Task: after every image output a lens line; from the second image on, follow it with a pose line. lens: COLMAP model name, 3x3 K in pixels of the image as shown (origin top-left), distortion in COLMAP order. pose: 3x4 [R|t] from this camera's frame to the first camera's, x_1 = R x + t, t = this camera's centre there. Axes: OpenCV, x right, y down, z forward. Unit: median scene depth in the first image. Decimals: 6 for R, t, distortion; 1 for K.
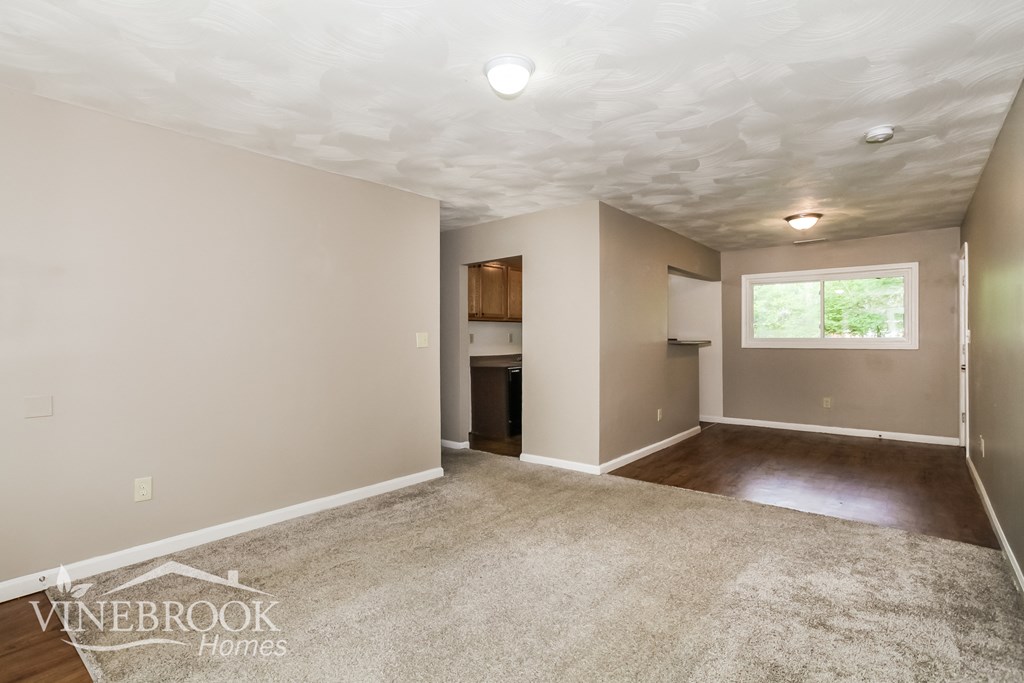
lens RADIAL K [[501.2, 0, 516.7], [0, 501.2, 344.0], [0, 0, 1]] dist [-0.007267, -0.000634]
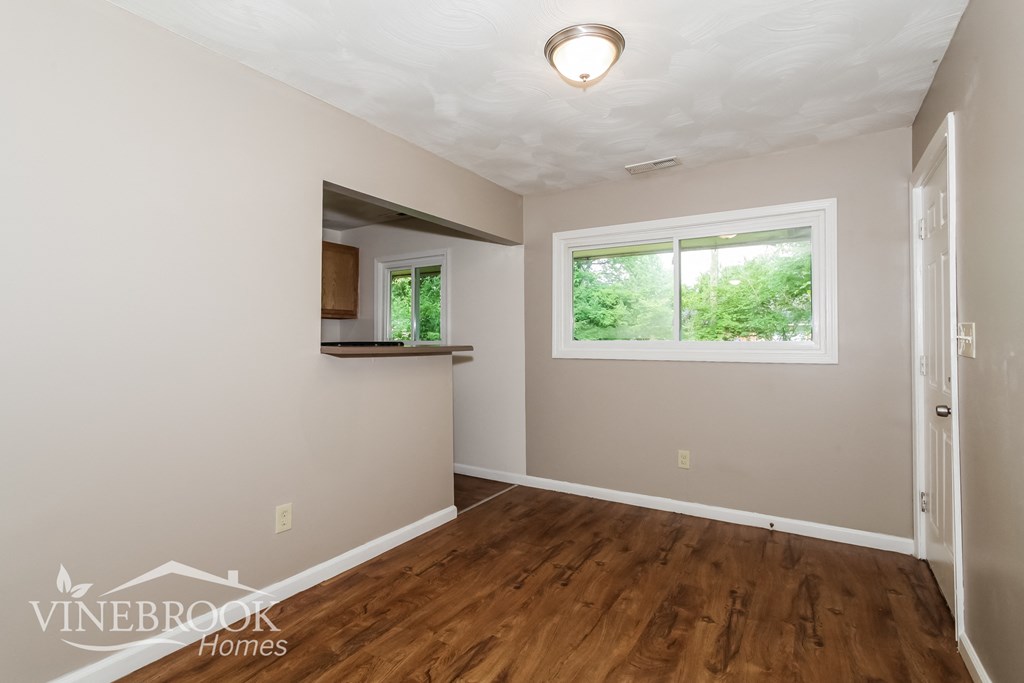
lens RADIAL K [[501.2, 0, 506.7], [0, 501.2, 336.4], [0, 0, 1]] dist [-0.007267, -0.000634]
pose [[0.993403, 0.007340, 0.114442, 0.320797], [-0.005245, 0.999813, -0.018596, -0.005613], [-0.114557, 0.017873, 0.993256, 0.415910]]
